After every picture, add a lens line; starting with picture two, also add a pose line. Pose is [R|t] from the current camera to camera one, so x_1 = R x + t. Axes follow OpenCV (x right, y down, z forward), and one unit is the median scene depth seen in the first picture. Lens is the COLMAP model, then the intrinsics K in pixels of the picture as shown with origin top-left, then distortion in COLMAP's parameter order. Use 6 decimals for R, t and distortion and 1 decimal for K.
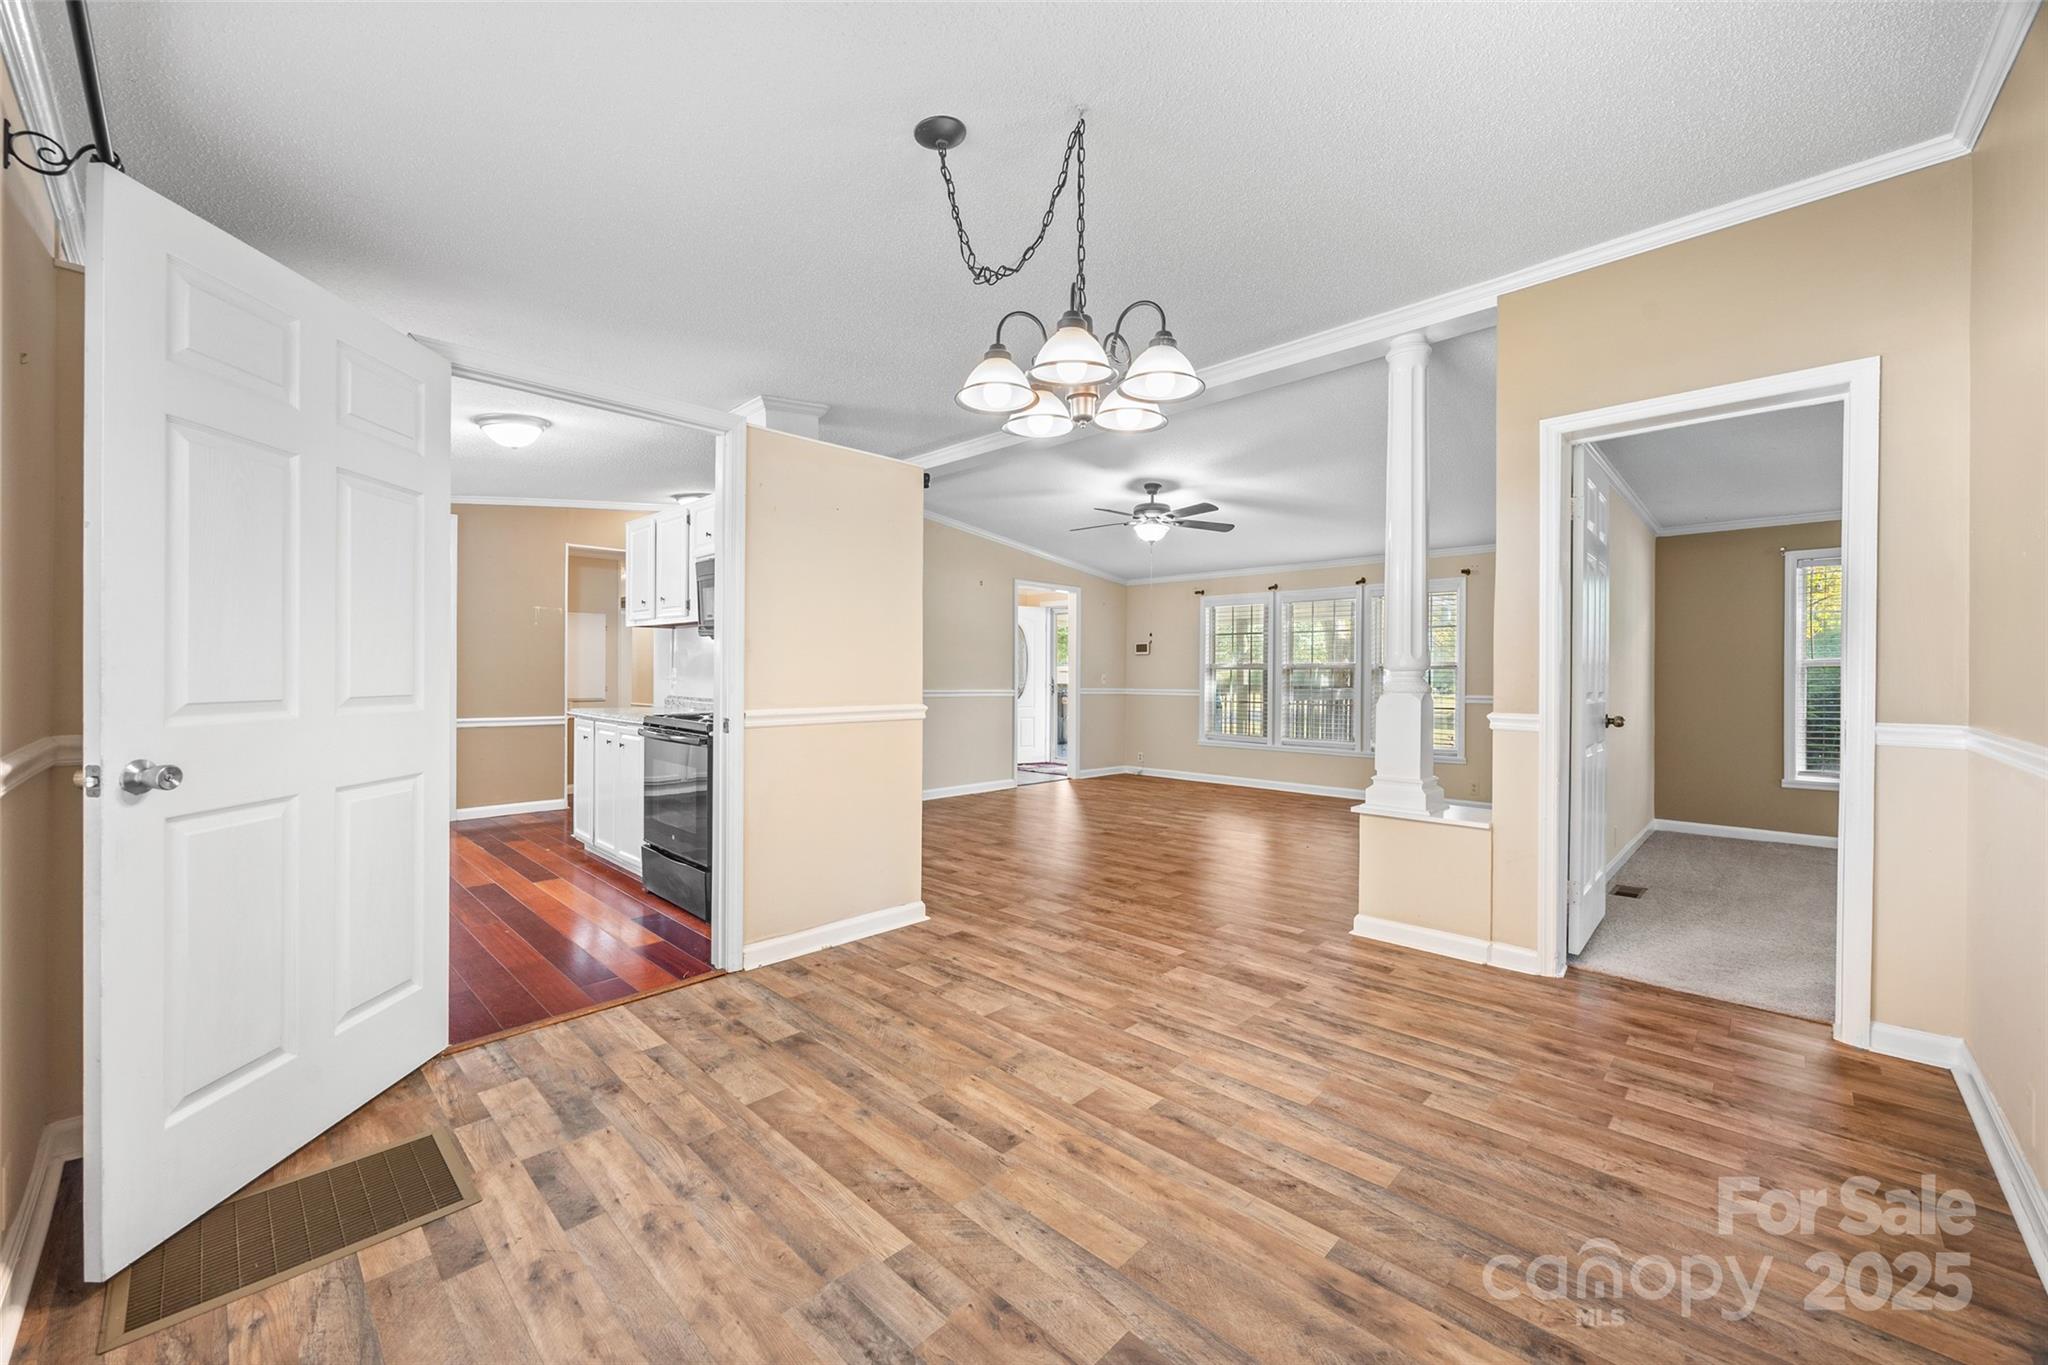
lens RADIAL K [[793.8, 0, 1006.4], [0, 793.8, 681.7], [0, 0, 1]] dist [0.000366, -0.000286]
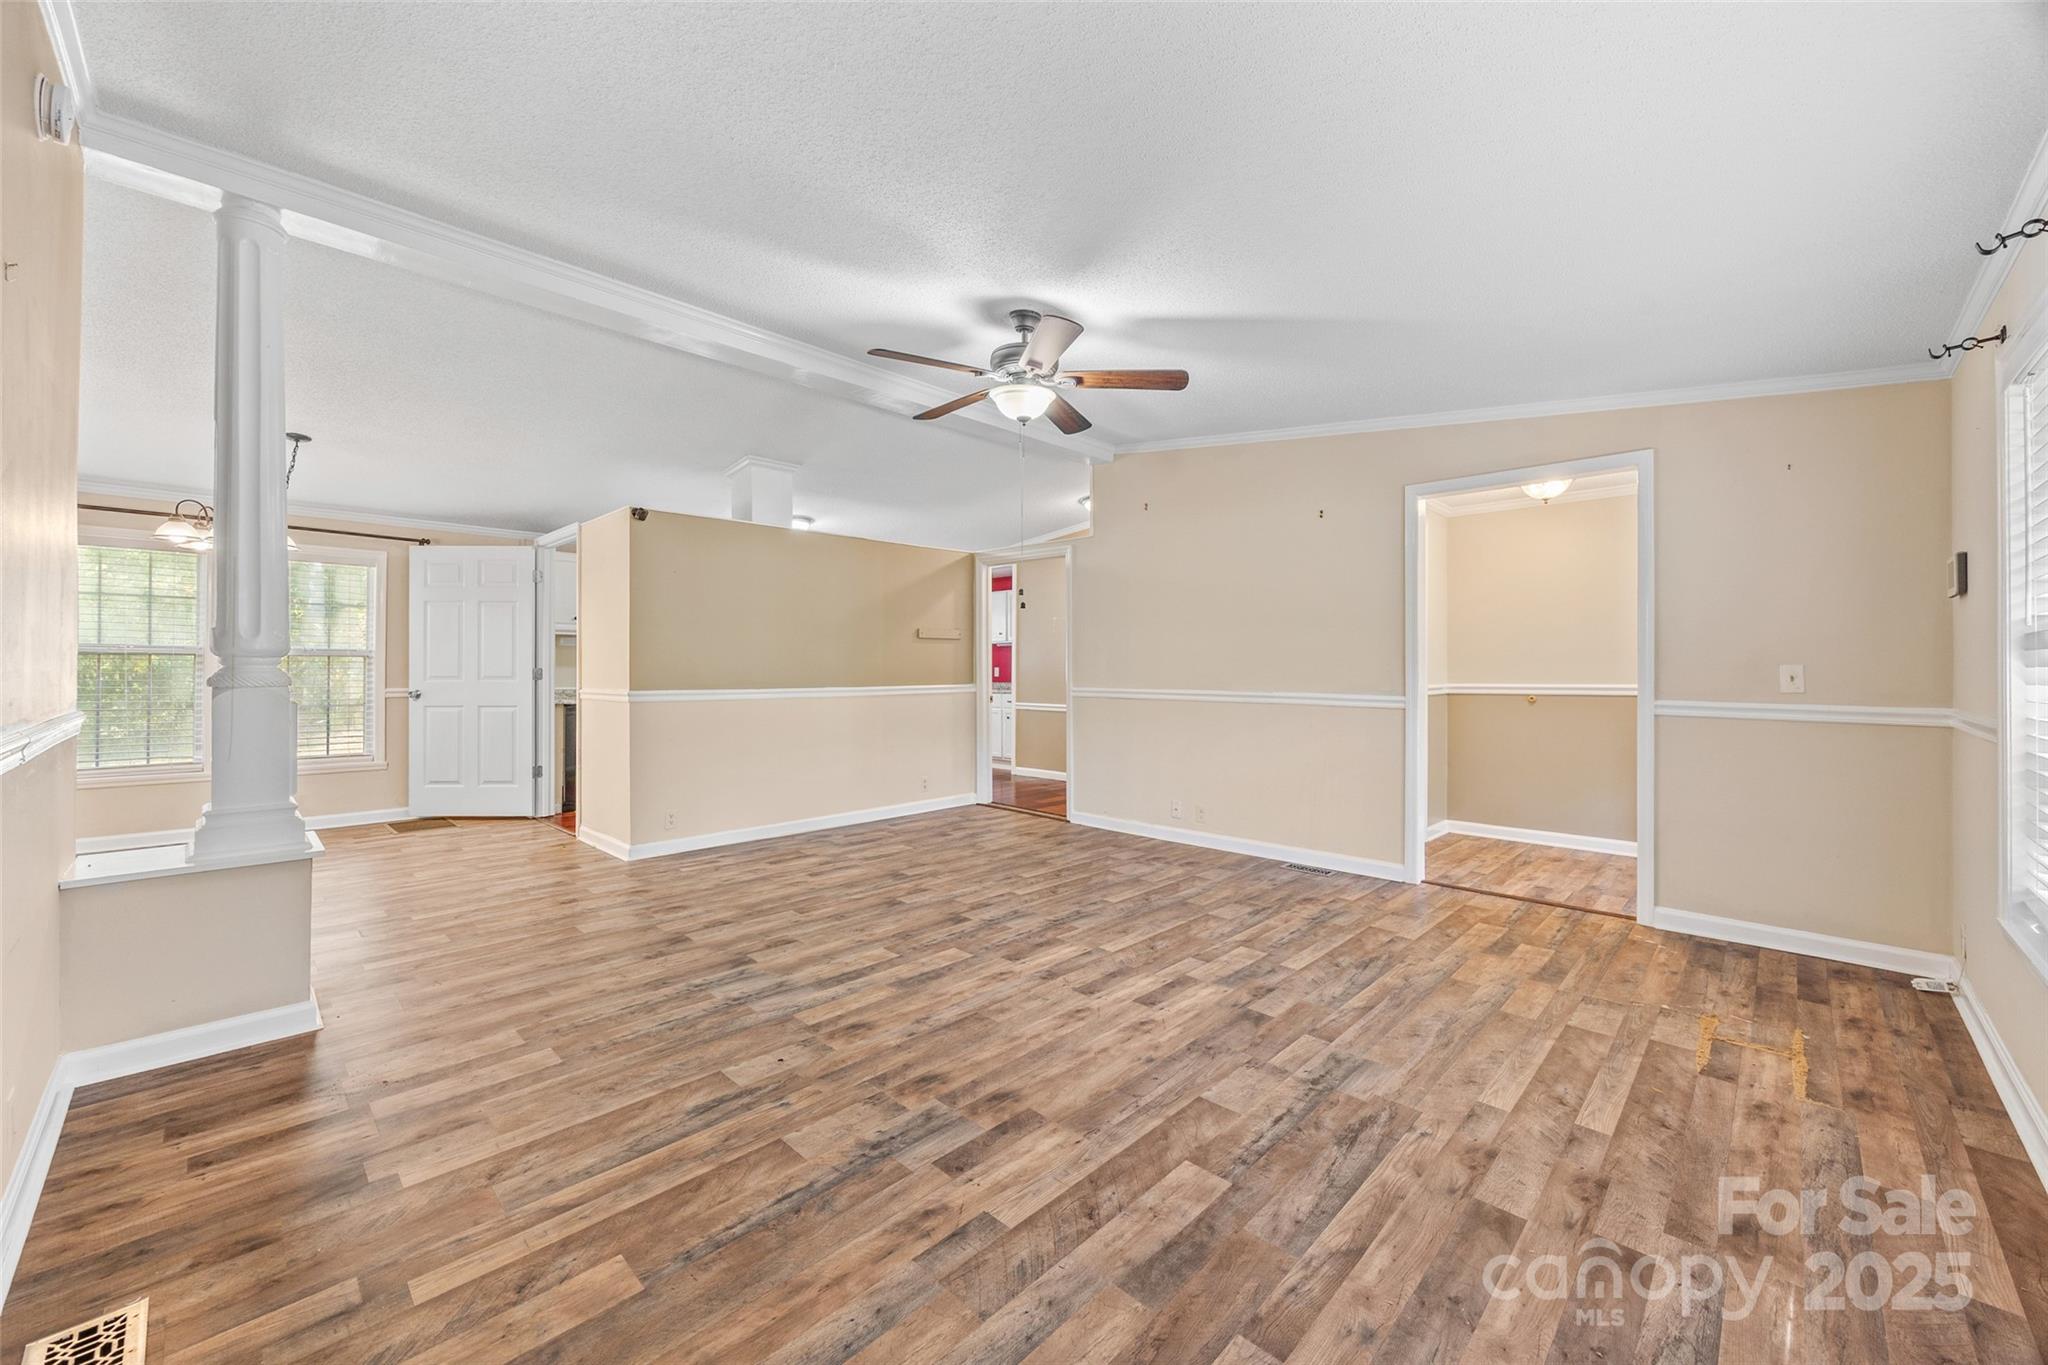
lens RADIAL K [[793.8, 0, 1012.4], [0, 793.8, 675.2], [0, 0, 1]] dist [0.000366, -0.000286]
pose [[0.004631, -0.004070, -0.999981, 0.820581], [-0.008737, 0.999953, -0.004110, 0.002788], [0.999951, 0.008756, 0.004595, 1.040656]]
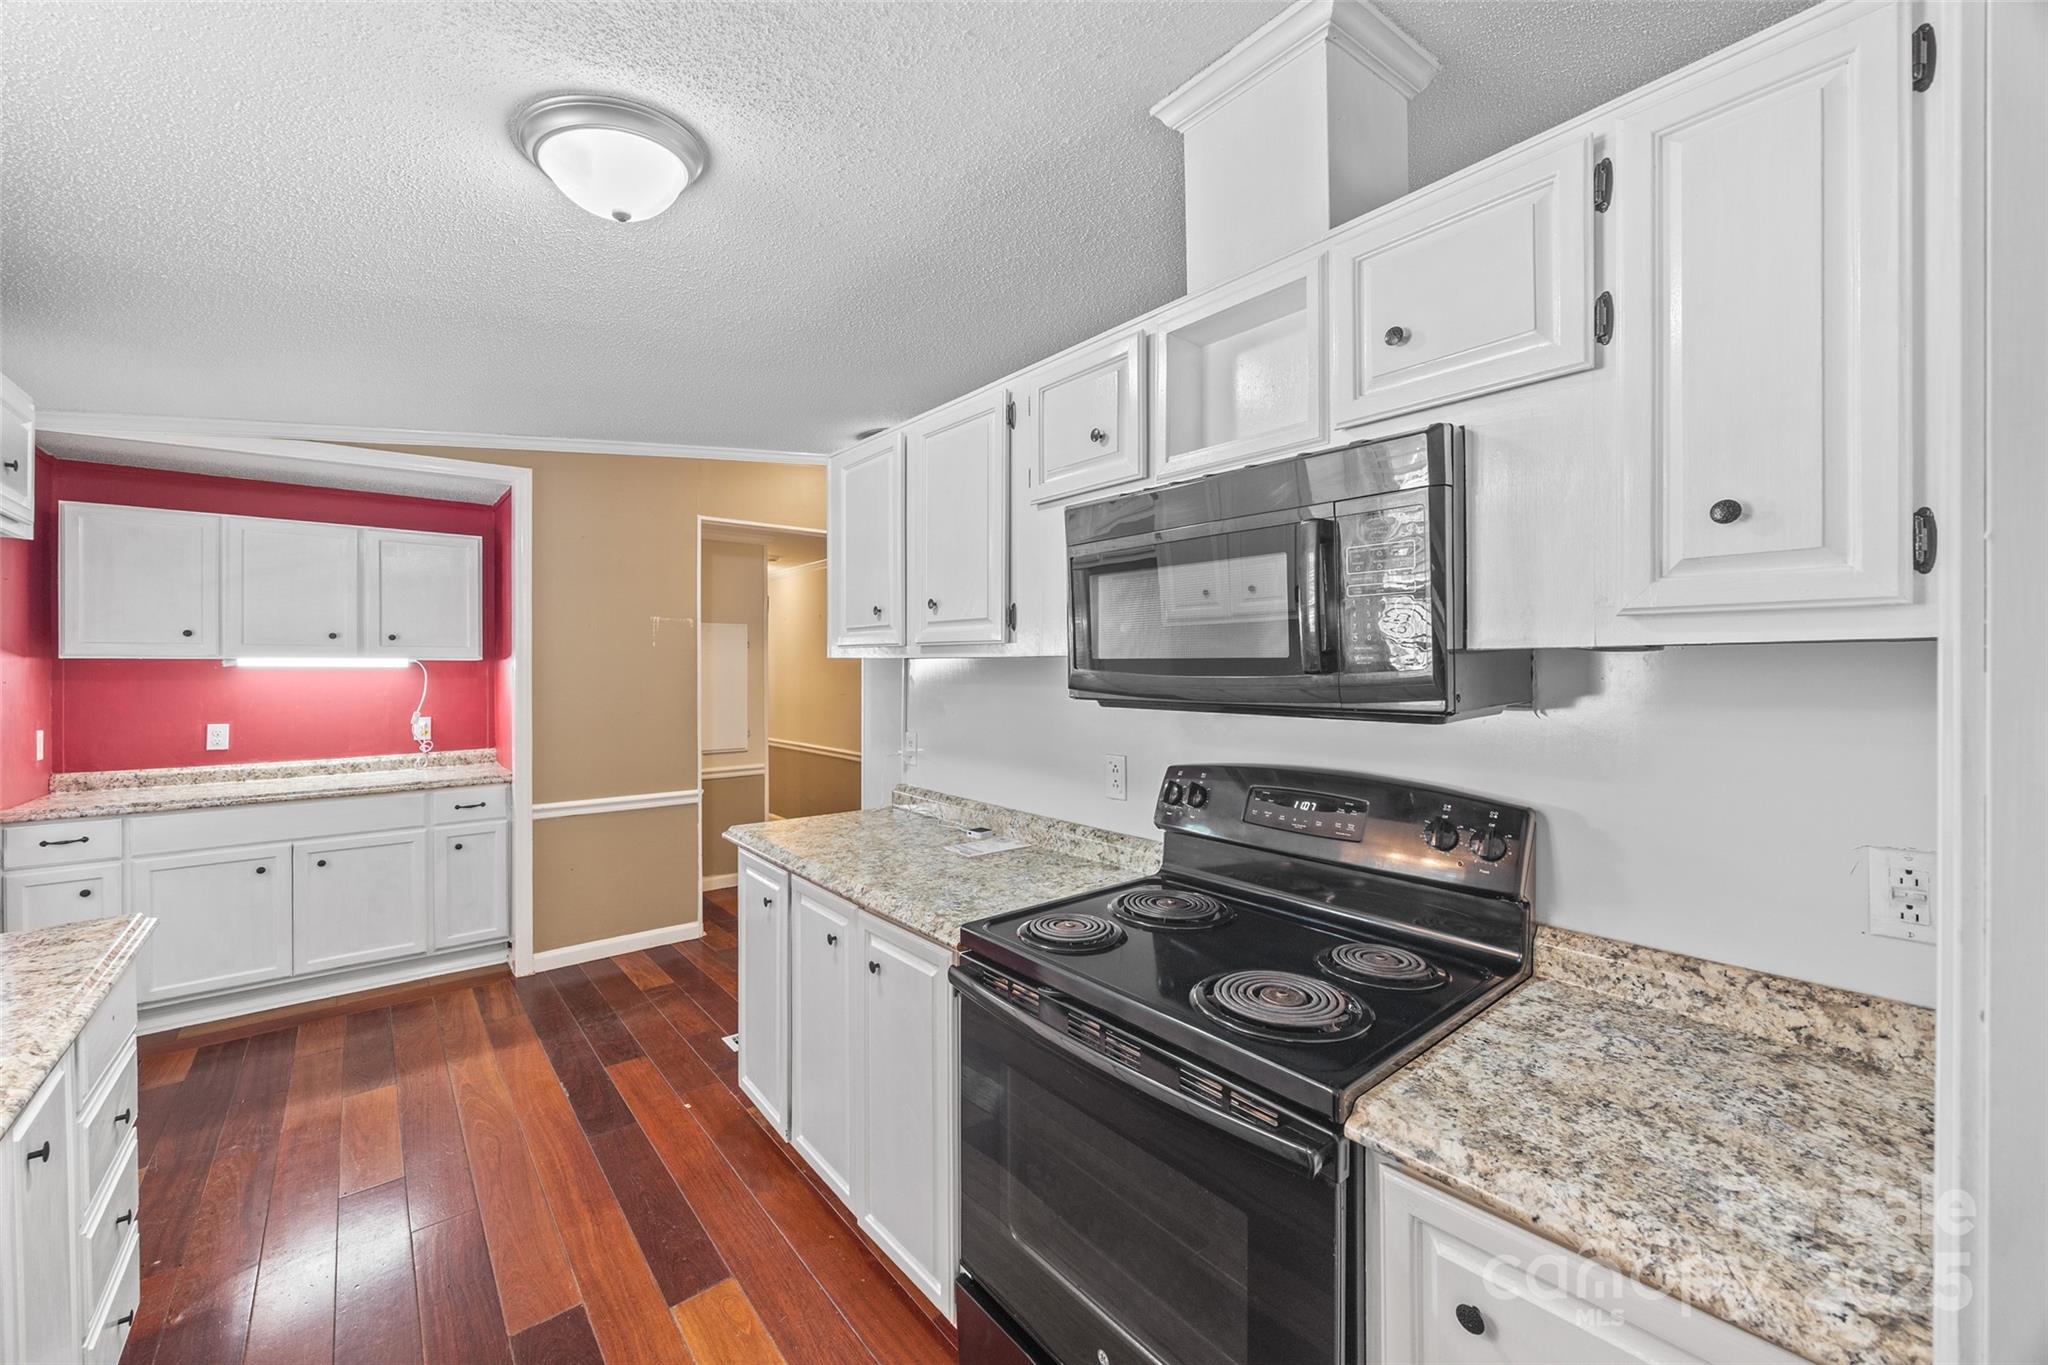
lens RADIAL K [[793.8, 0, 1023.1], [0, 793.8, 673.4], [0, 0, 1]] dist [0.000366, -0.000286]
pose [[0.996473, -0.005763, -0.083720, -0.273659], [0.005179, 0.999961, -0.007190, -0.048602], [0.083758, 0.006731, 0.996463, 0.437681]]
